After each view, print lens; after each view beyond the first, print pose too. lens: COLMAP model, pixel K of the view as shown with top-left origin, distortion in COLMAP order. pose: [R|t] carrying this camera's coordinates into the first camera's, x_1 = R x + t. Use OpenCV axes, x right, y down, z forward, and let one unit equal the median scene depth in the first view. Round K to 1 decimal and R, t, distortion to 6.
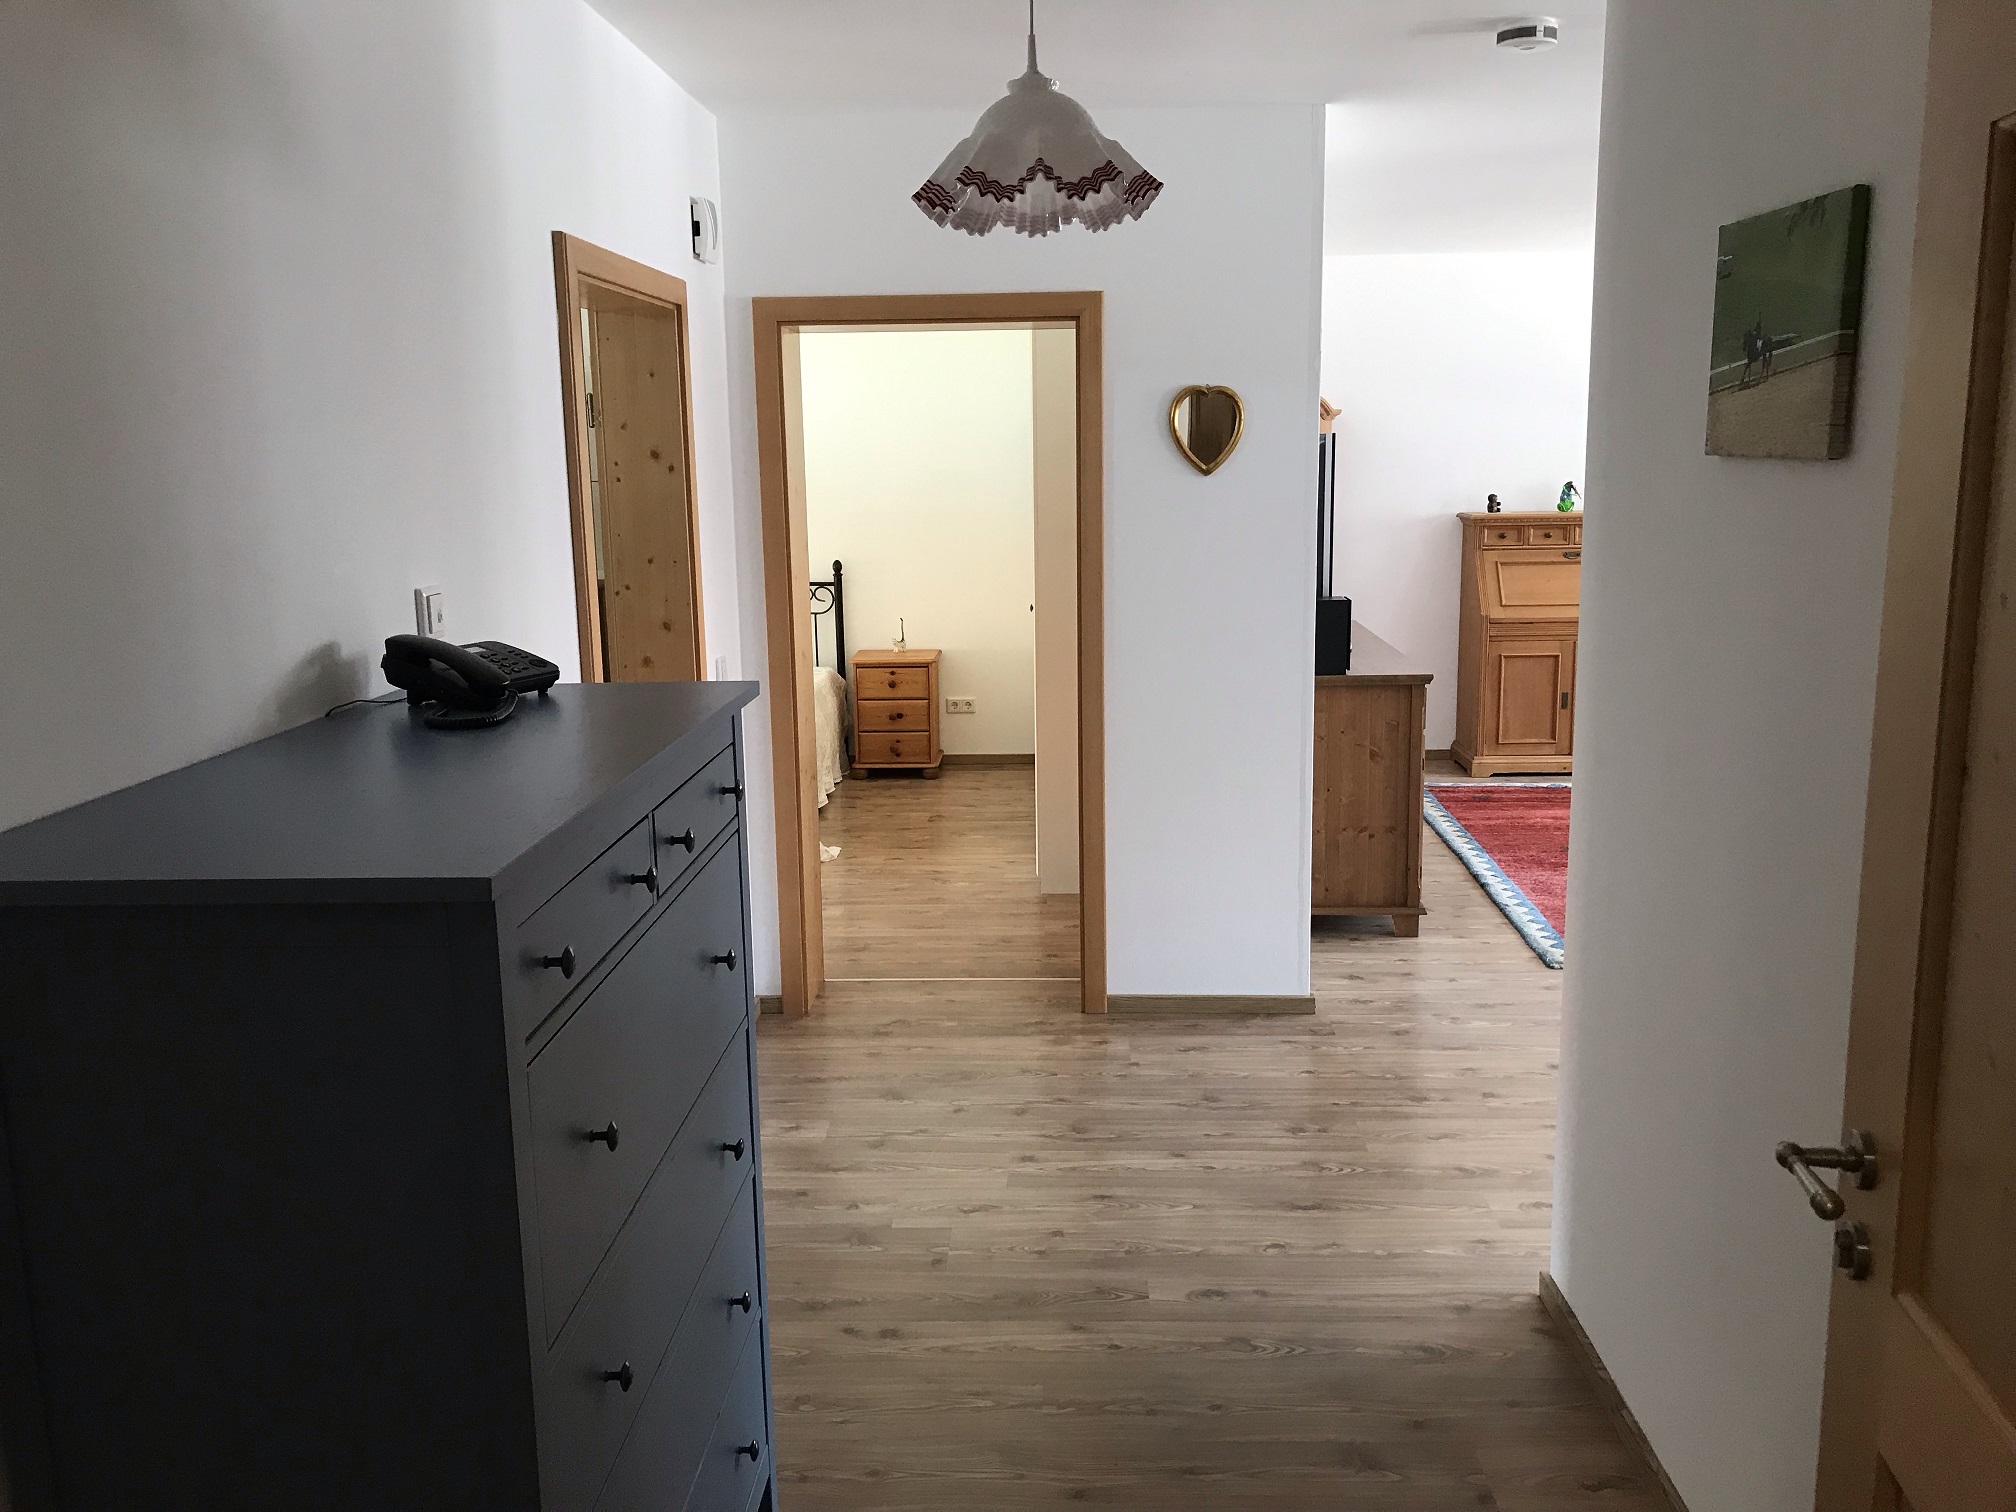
lens RADIAL K [[1634.1, 0, 1008.0], [0, 1634.1, 756.0], [0, 0, 1]] dist [0.007792, -0.001282]
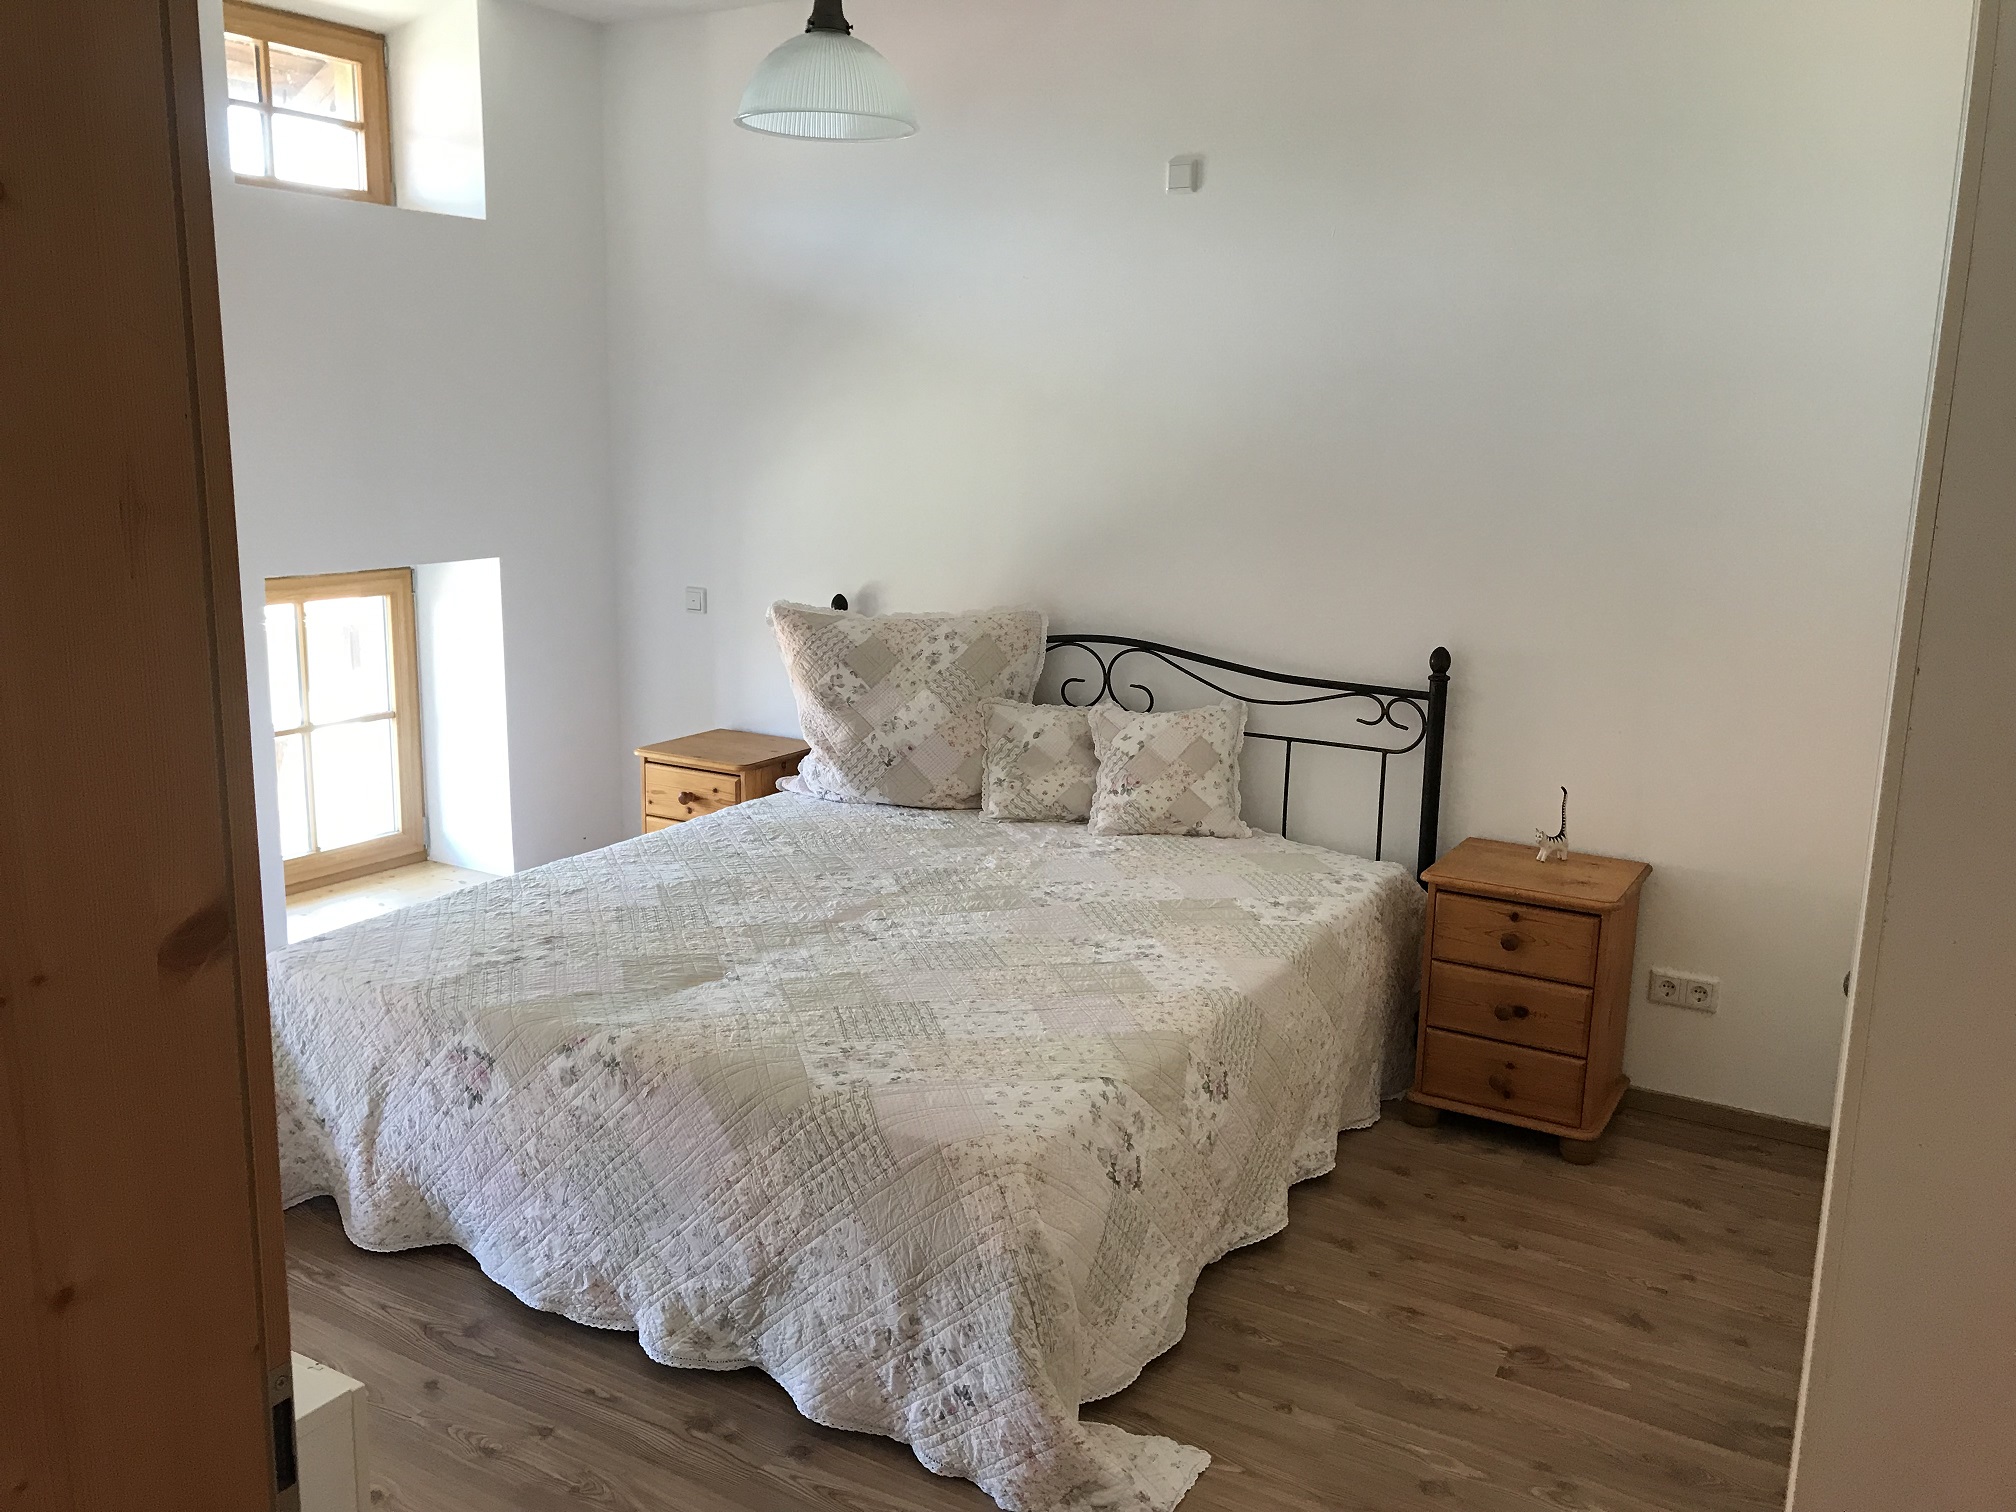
lens RADIAL K [[1634.1, 0, 1008.0], [0, 1634.1, 756.0], [0, 0, 1]] dist [0.007792, -0.001282]
pose [[0.879366, 0.122487, -0.460123, 0.007345], [-0.120061, 0.992161, 0.034662, -0.089712], [0.460762, 0.024763, 0.887178, 0.520364]]
